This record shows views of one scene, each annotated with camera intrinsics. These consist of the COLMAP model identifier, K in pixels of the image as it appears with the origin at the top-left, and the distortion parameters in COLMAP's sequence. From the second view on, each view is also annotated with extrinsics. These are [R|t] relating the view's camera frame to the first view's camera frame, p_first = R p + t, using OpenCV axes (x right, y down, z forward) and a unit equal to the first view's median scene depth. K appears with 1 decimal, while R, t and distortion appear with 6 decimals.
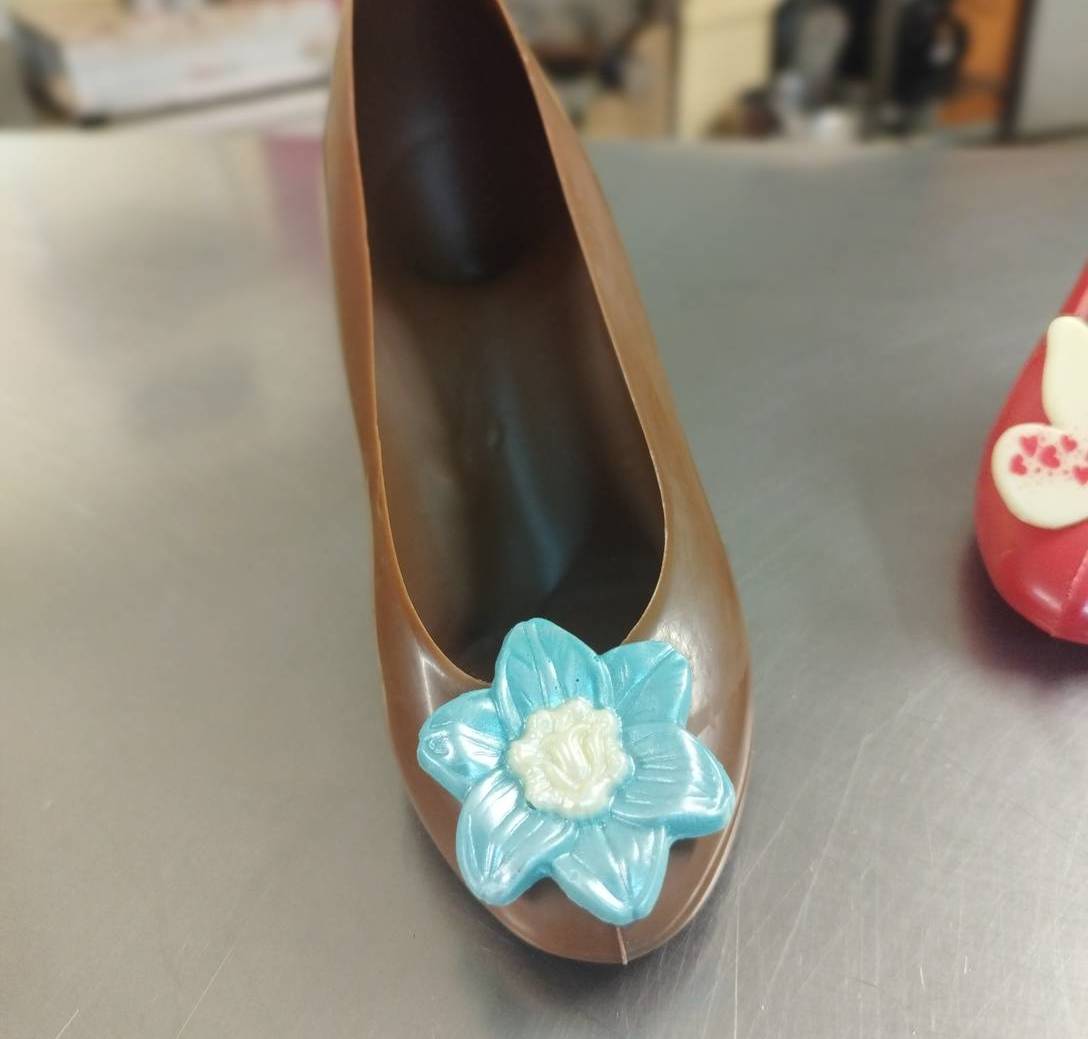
lens RADIAL K [[1119.6, 0, 548.2], [0, 1119.6, 509.4], [0, 0, 1]] dist [-0.033812, 0.000000]
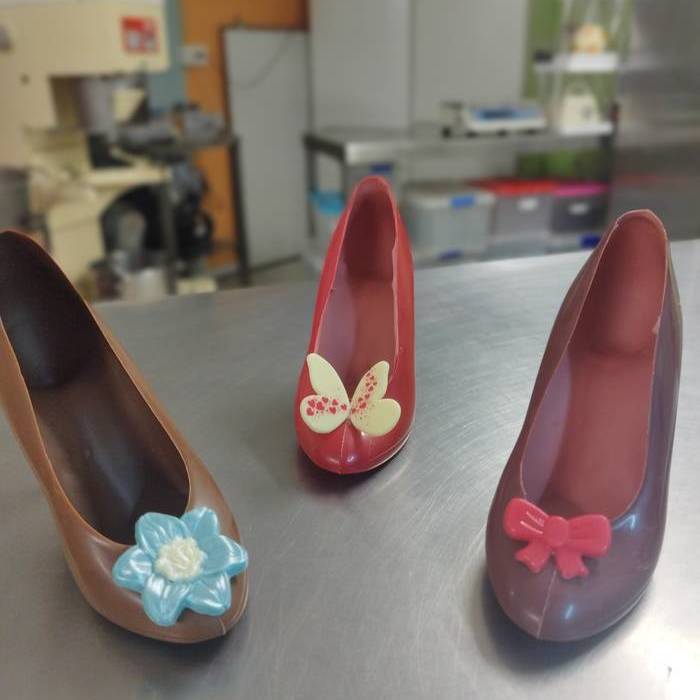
lens RADIAL K [[691.5, 0, 353.1], [0, 691.5, 345.5], [0, 0, 1]] dist [-0.011195, 0.000000]
pose [[0.855248, -0.161480, 0.492417, -0.312885], [0.267232, 0.951554, -0.152091, 0.103339], [-0.444002, 0.261665, 0.856968, -0.558611]]
